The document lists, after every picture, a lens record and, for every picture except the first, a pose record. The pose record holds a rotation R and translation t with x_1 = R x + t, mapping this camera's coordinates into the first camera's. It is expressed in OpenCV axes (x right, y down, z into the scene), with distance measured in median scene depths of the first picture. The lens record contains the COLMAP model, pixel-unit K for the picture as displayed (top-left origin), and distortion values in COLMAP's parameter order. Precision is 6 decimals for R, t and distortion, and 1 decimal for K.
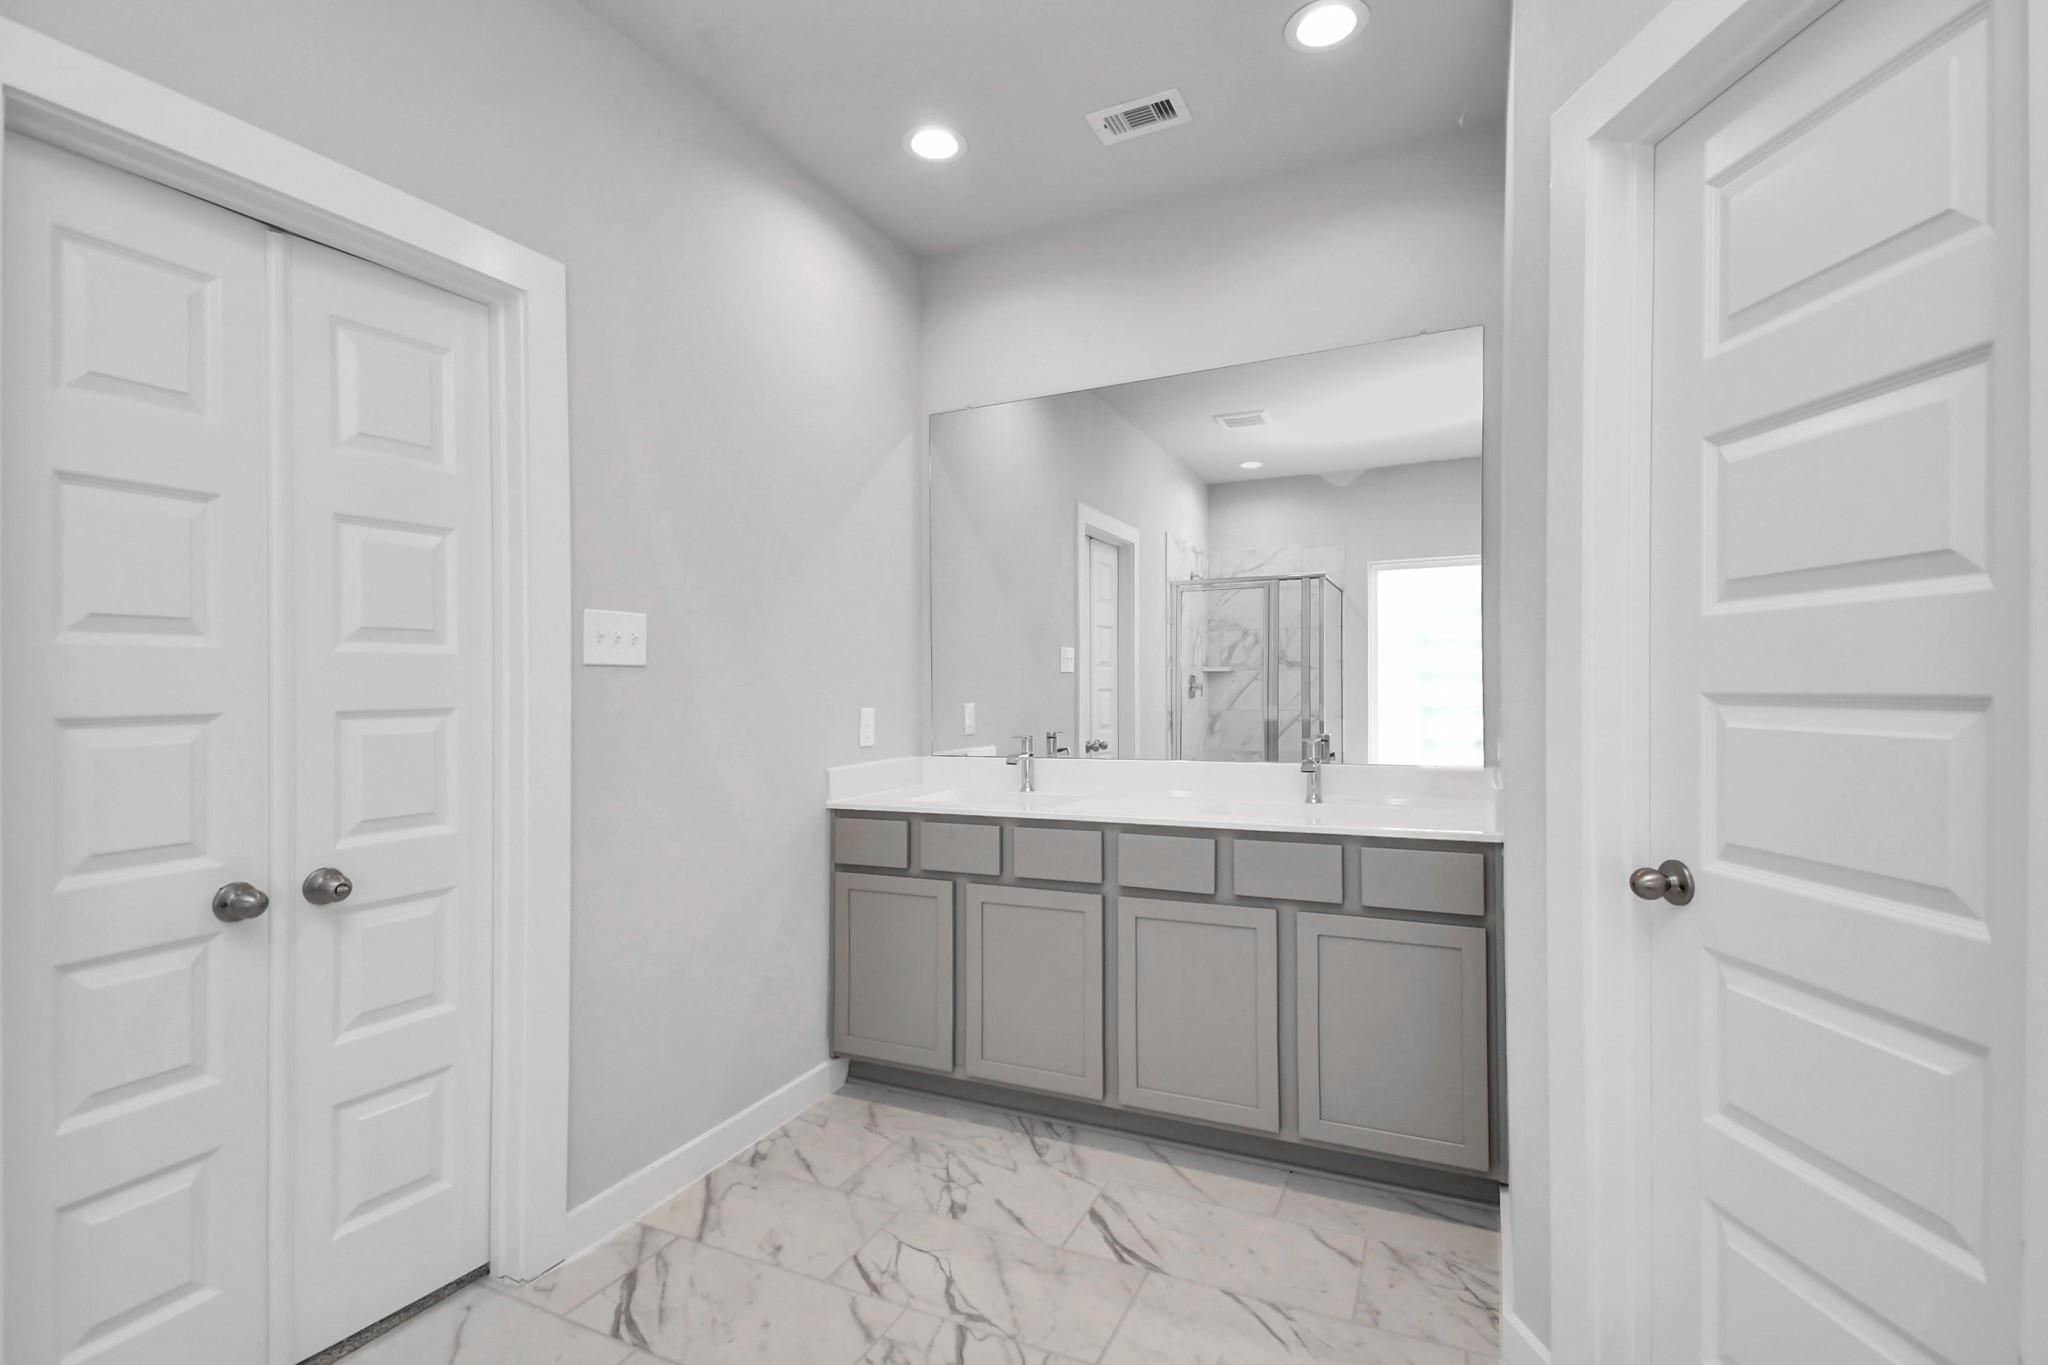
lens RADIAL K [[908.7, 0, 1016.9], [0, 908.7, 682.2], [0, 0, 1]] dist [-0.001633, -0.013099]
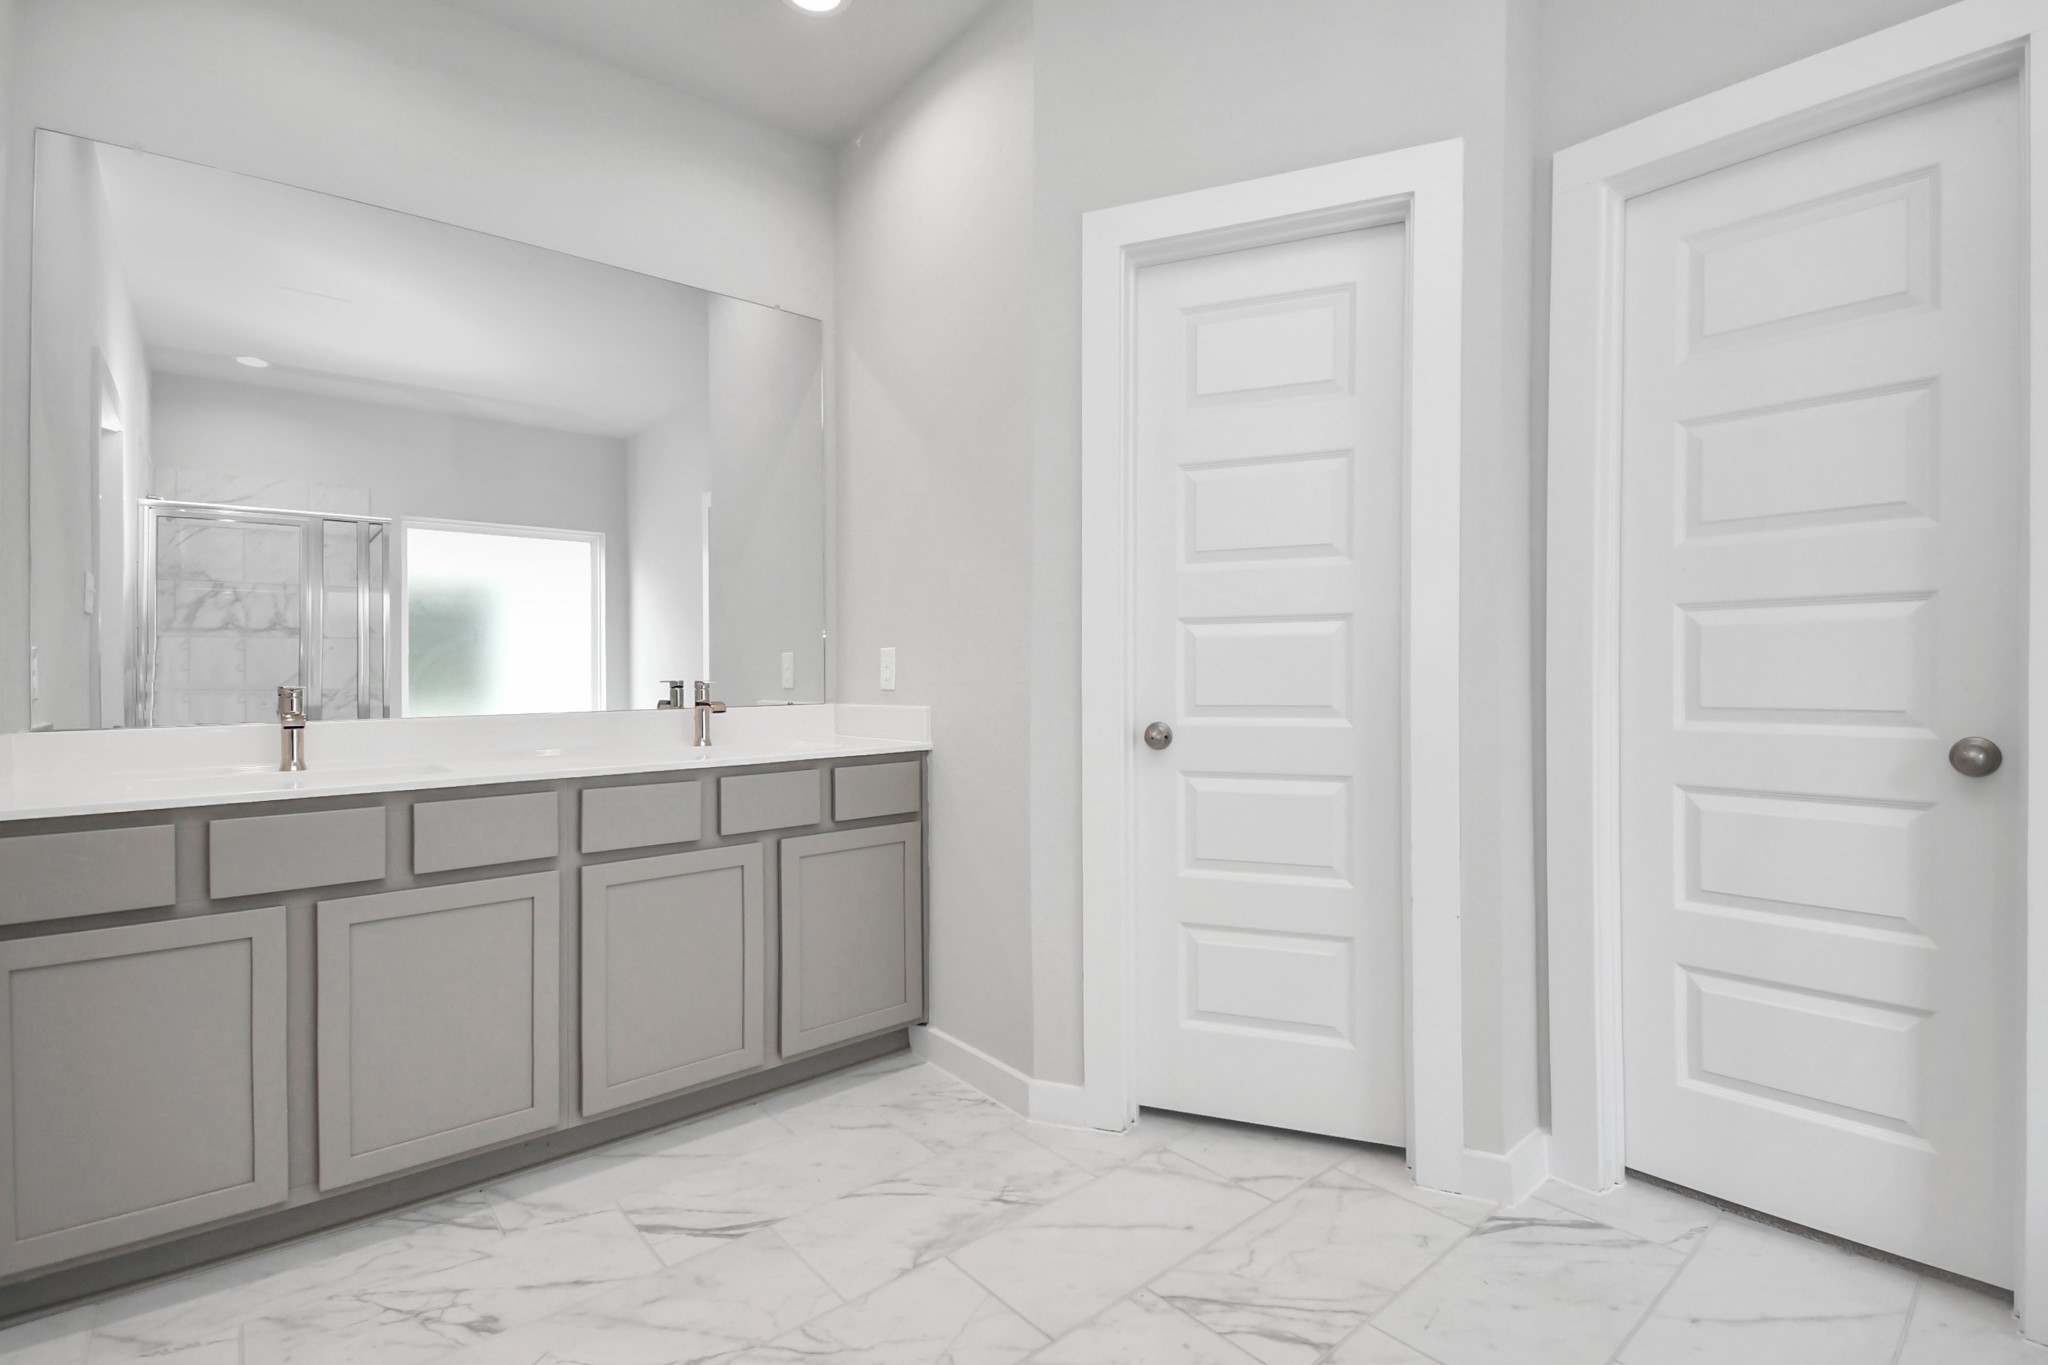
lens RADIAL K [[908.7, 0, 1068.8], [0, 908.7, 672.4], [0, 0, 1]] dist [-0.001633, -0.013099]
pose [[0.428472, -0.002449, 0.903552, -0.478033], [0.000040, 0.999996, 0.002691, 0.061297], [-0.903555, -0.001117, 0.428470, 0.266163]]
